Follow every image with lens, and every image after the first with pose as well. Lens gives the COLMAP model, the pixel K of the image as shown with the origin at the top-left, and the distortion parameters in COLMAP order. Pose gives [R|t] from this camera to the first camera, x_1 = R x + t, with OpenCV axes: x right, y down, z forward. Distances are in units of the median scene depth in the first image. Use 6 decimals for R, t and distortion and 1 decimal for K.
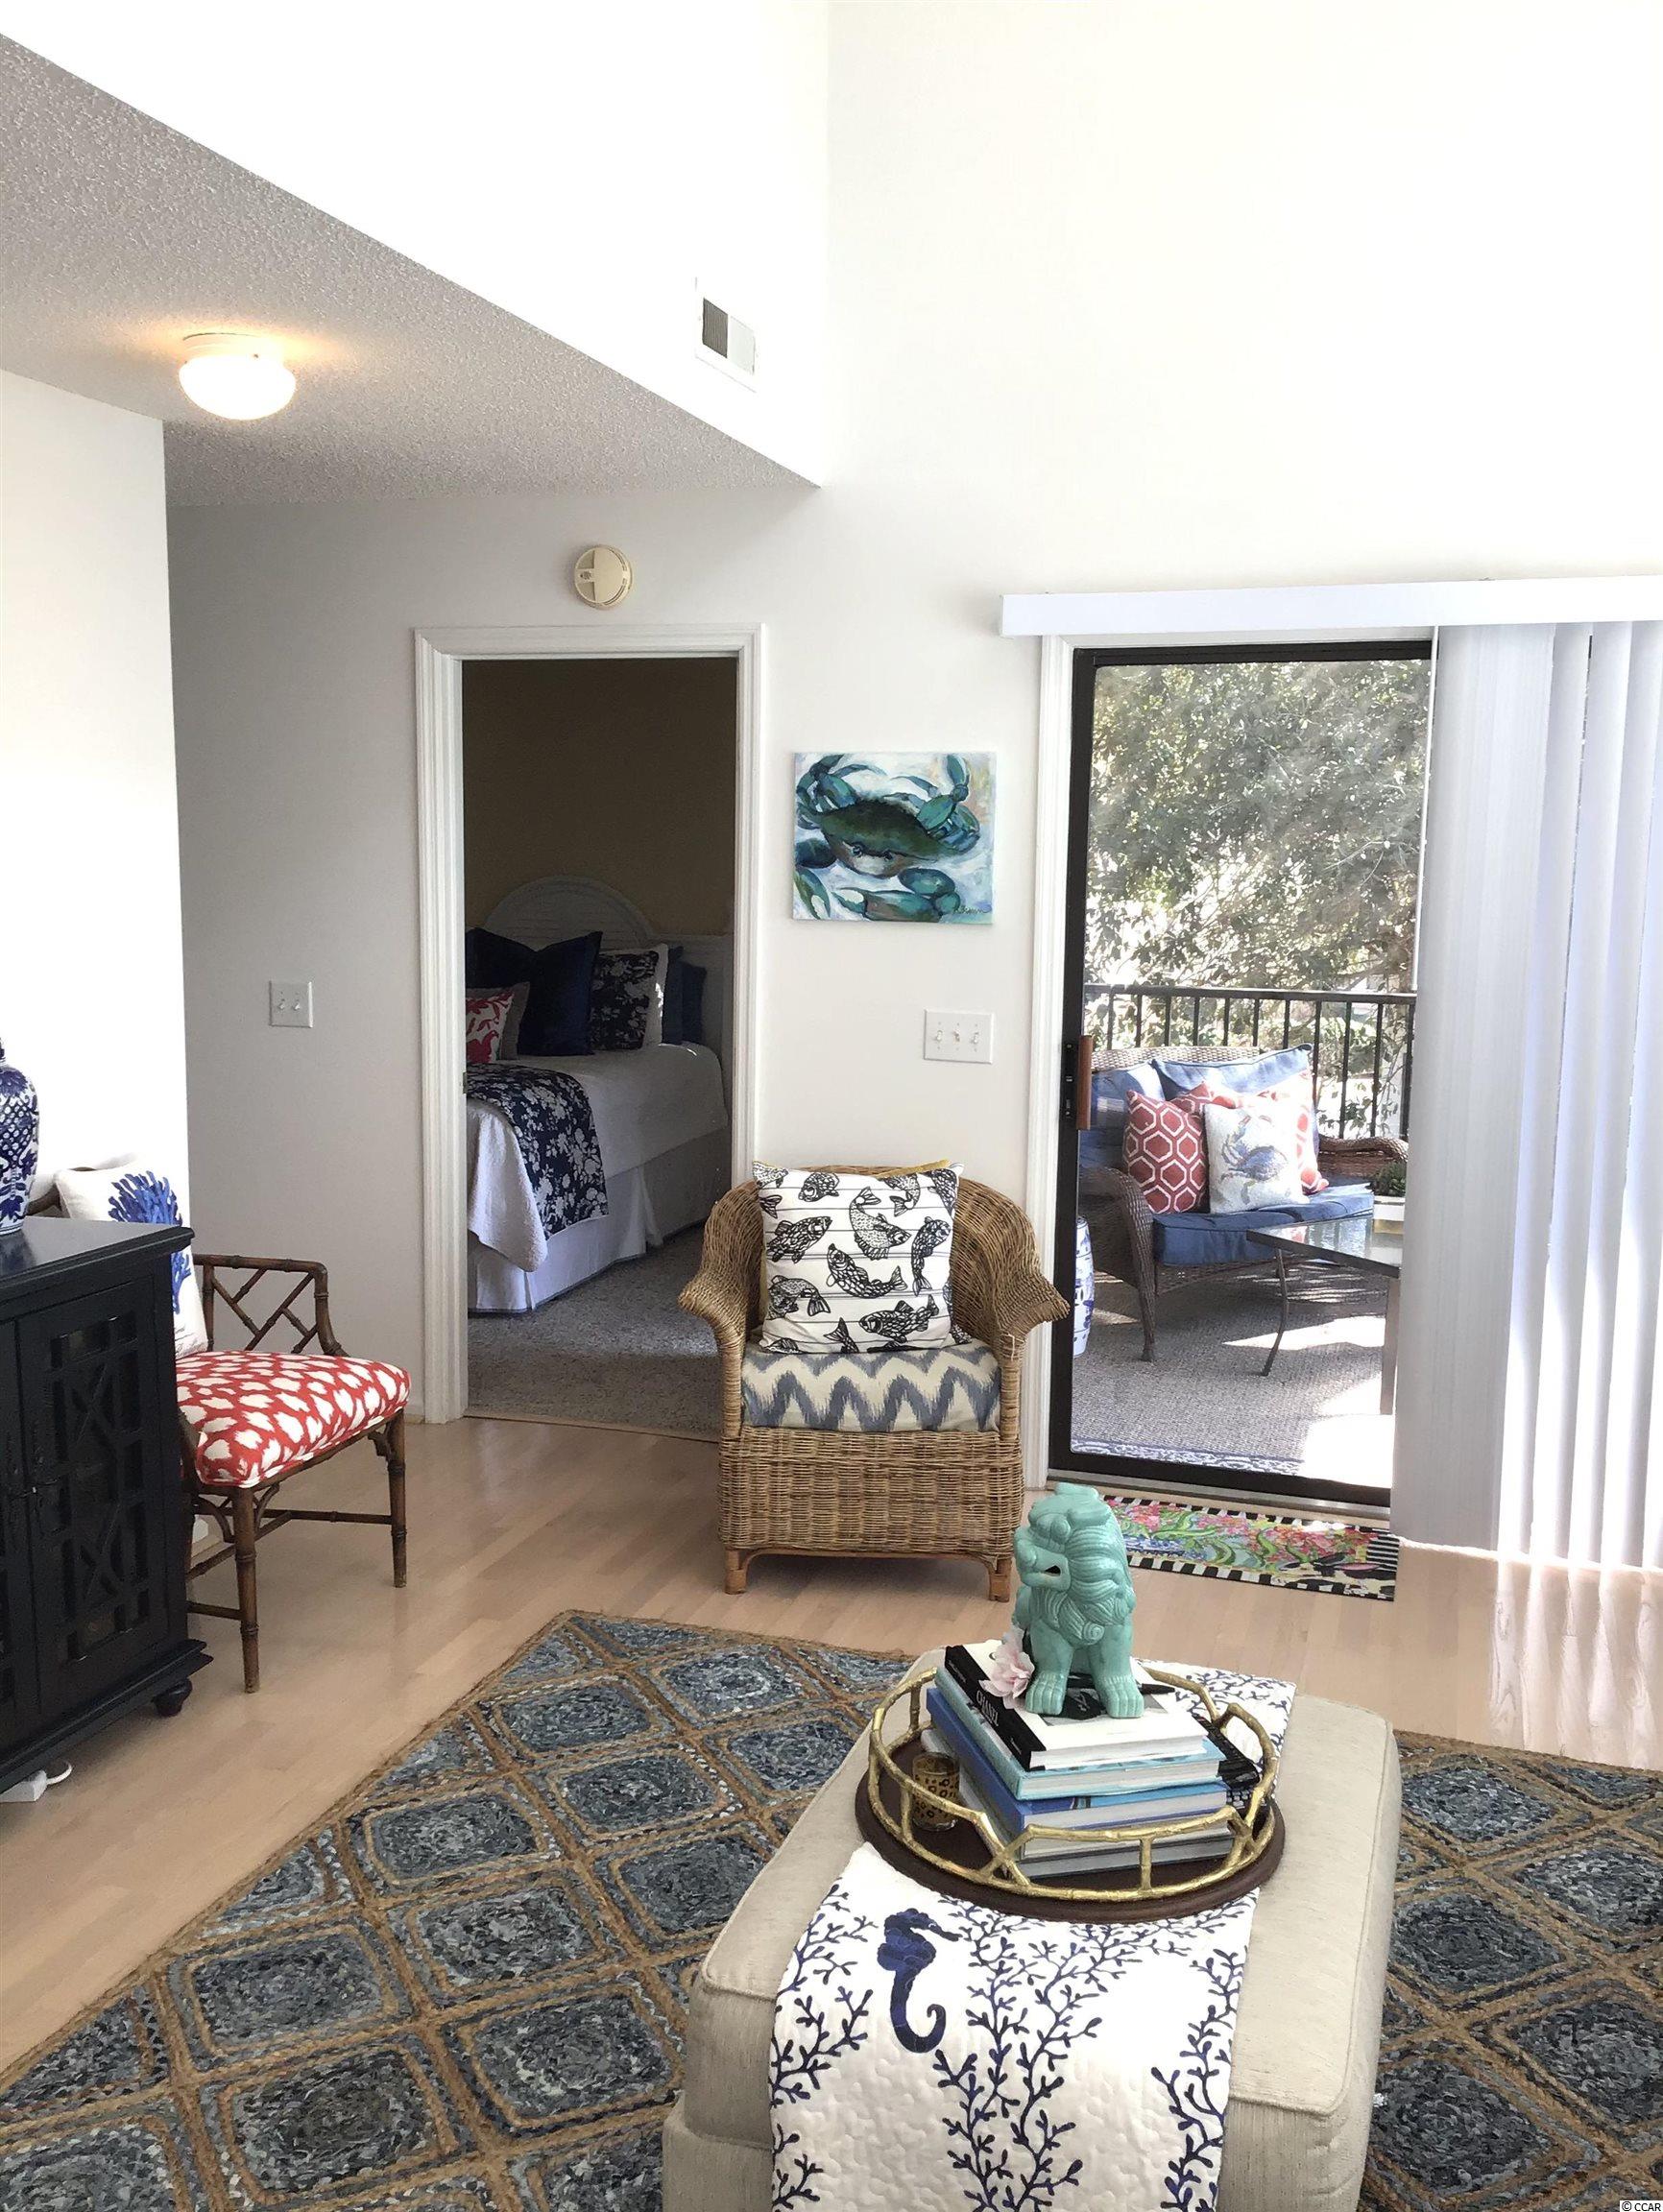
lens RADIAL K [[2056.6, 0, 837.6], [0, 2056.6, 1107.1], [0, 0, 1]] dist [0.036642, 0.000000]
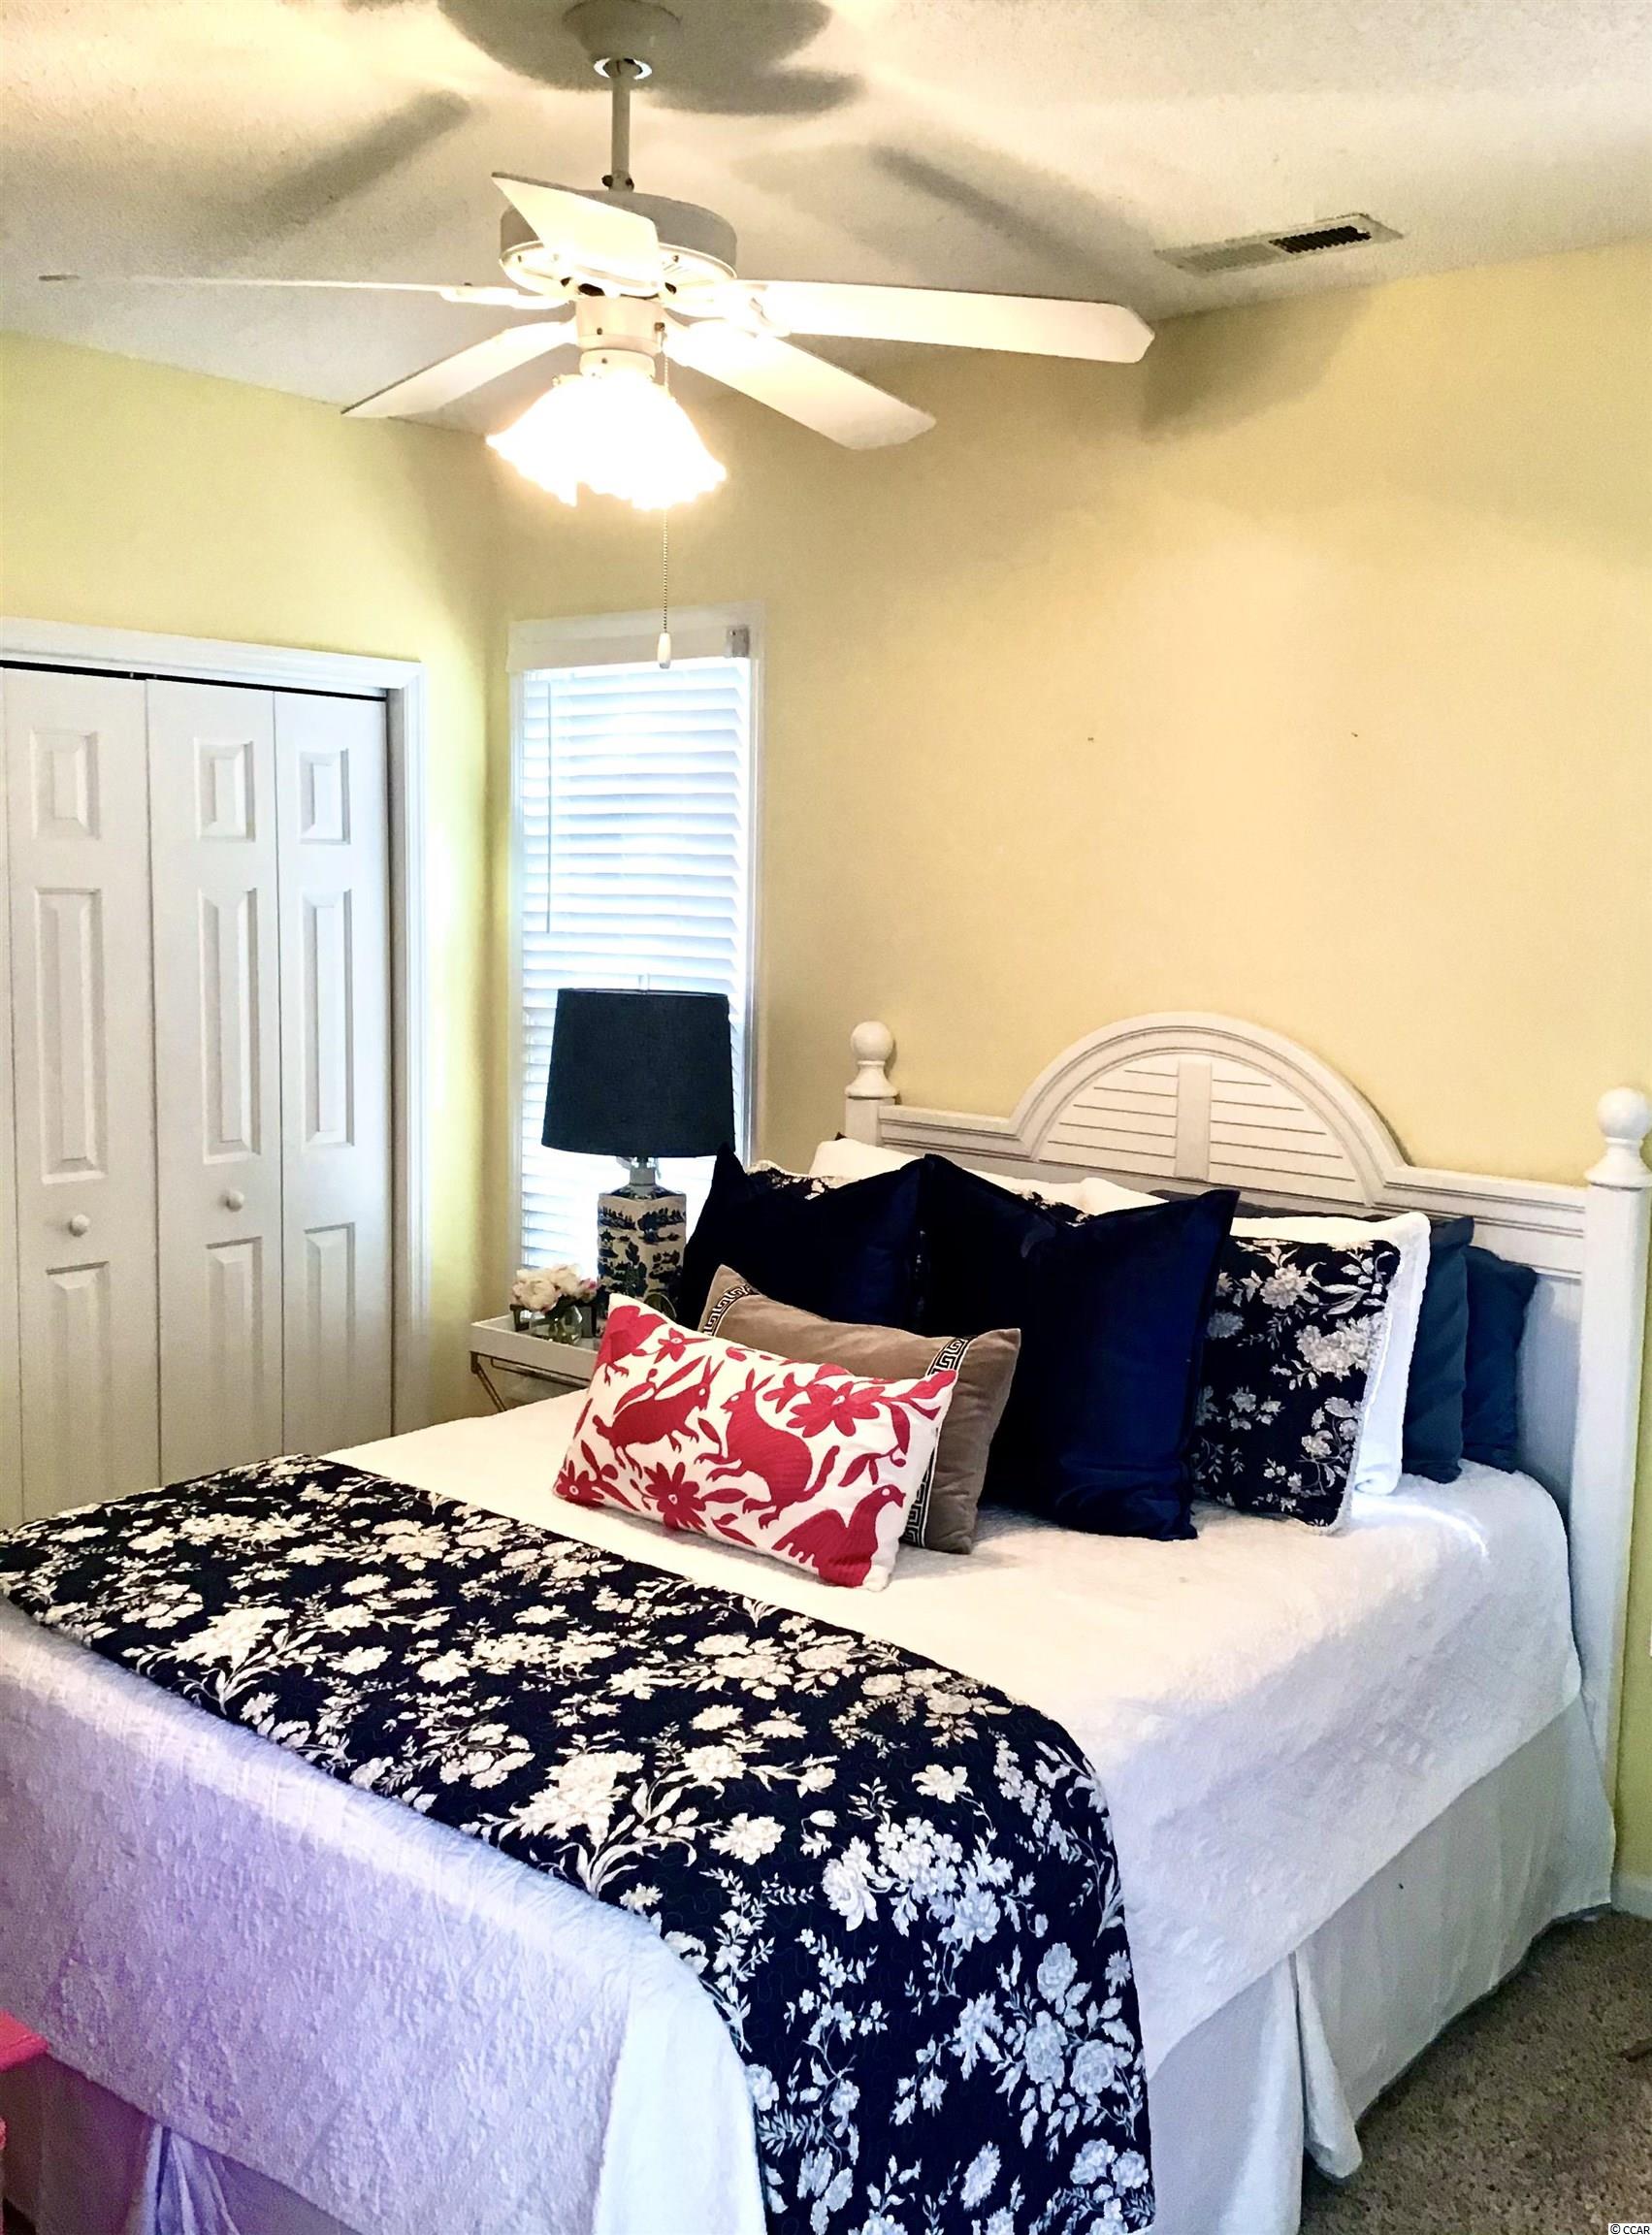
lens RADIAL K [[2102.2, 0, 822.5], [0, 2102.2, 1116.8], [0, 0, 1]] dist [0.009195, 0.000000]
pose [[0.925482, 0.043530, -0.376283, -0.043471], [-0.048764, 0.998801, -0.004391, -0.092249], [0.375641, 0.022413, 0.926494, 0.627708]]
